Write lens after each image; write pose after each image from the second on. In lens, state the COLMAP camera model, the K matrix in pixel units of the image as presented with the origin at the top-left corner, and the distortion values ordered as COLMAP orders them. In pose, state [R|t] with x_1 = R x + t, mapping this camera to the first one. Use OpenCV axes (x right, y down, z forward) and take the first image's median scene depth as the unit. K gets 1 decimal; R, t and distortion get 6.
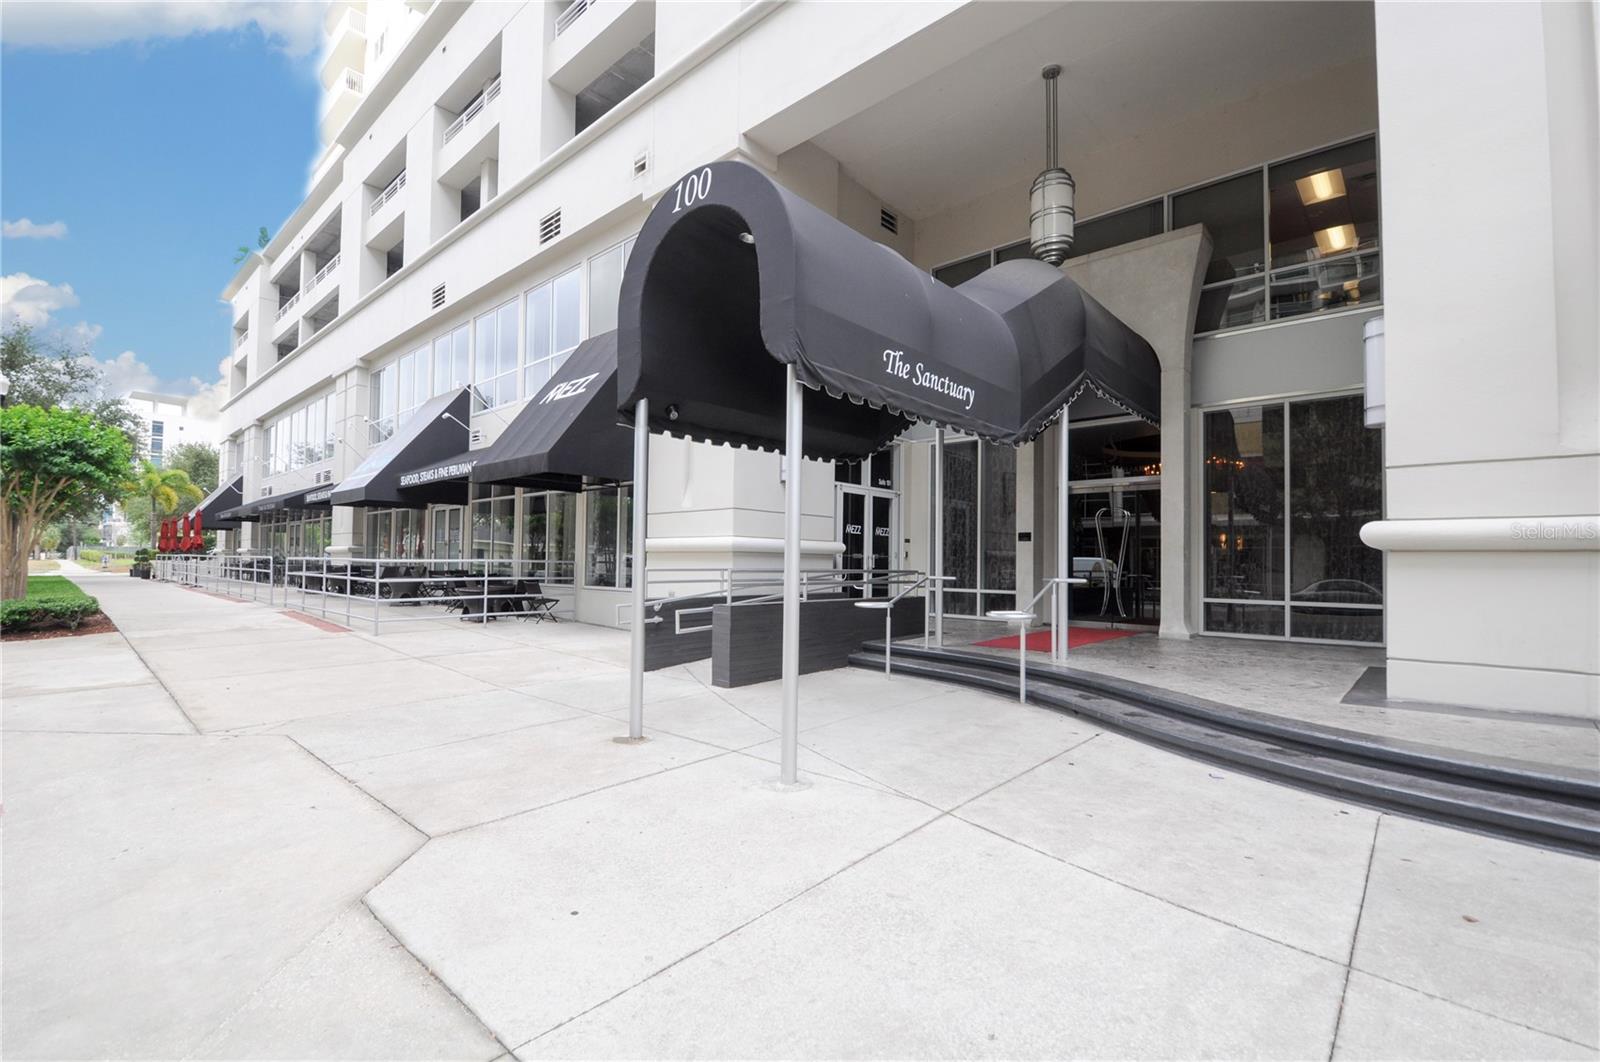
lens RADIAL K [[697.3, 0, 803.9], [0, 697.3, 537.9], [0, 0, 1]] dist [-0.003939, -0.005683]
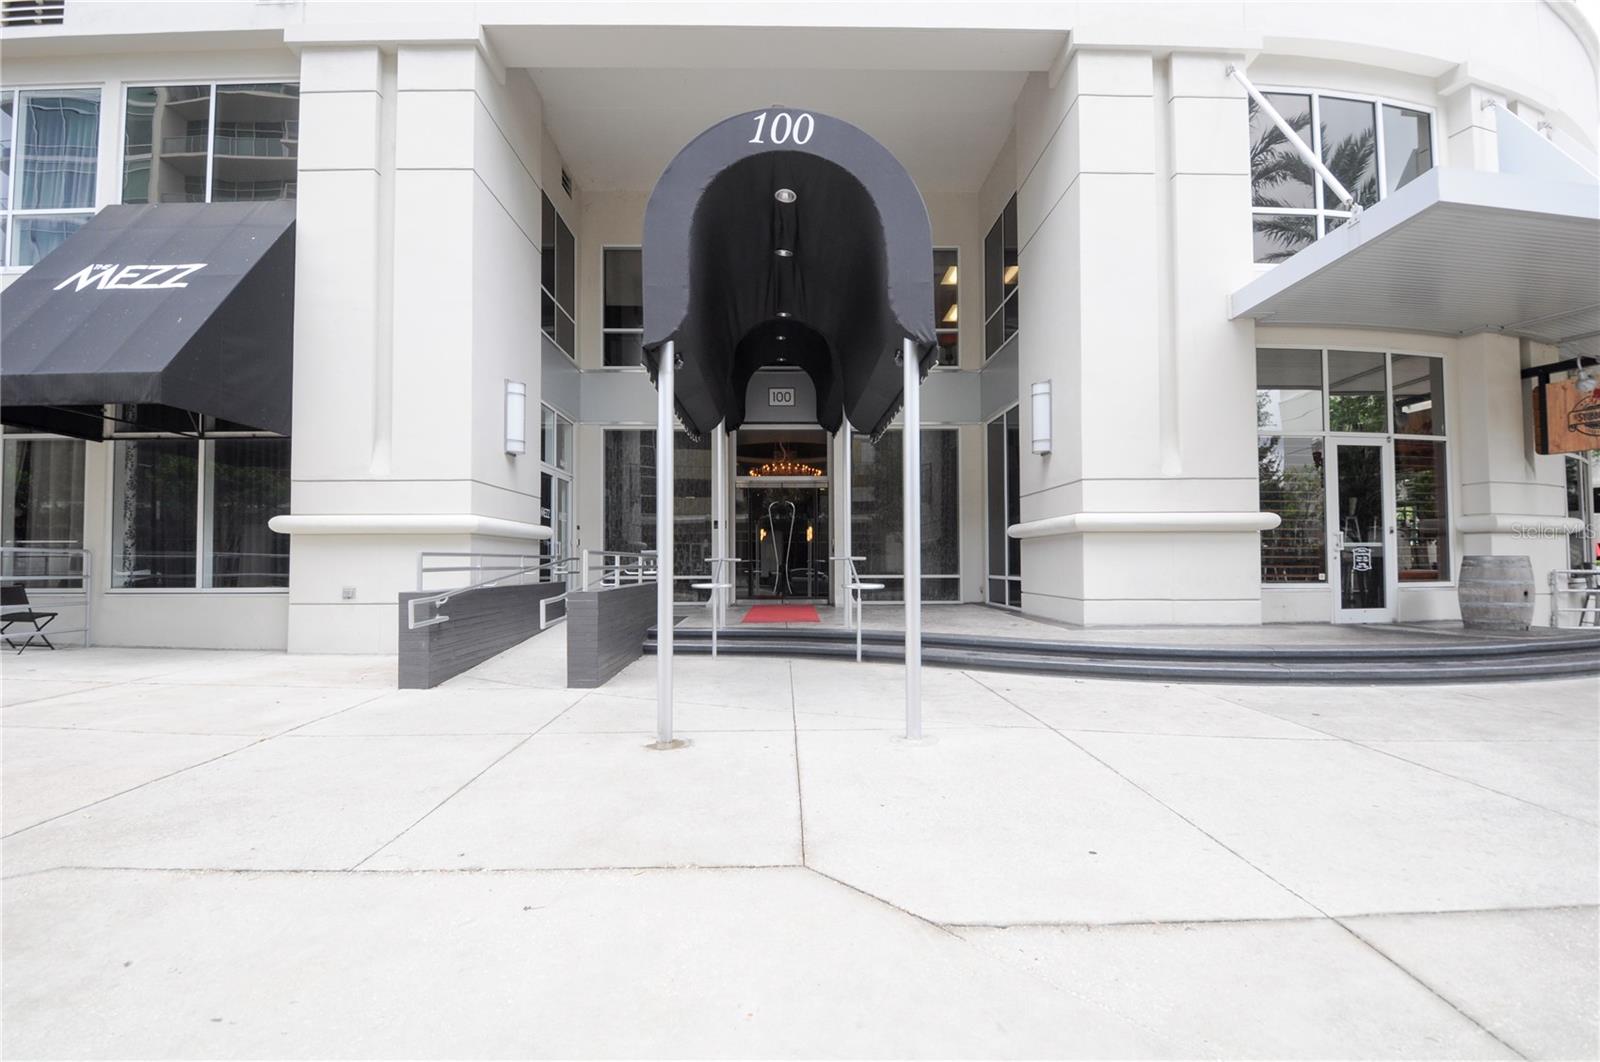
lens RADIAL K [[697.3, 0, 801.0], [0, 697.3, 533.7], [0, 0, 1]] dist [-0.003939, -0.005683]
pose [[0.734291, 0.012884, 0.678712, -0.432133], [-0.010348, 0.999916, -0.007785, 0.025739], [-0.678756, -0.001307, 0.734363, 0.172094]]
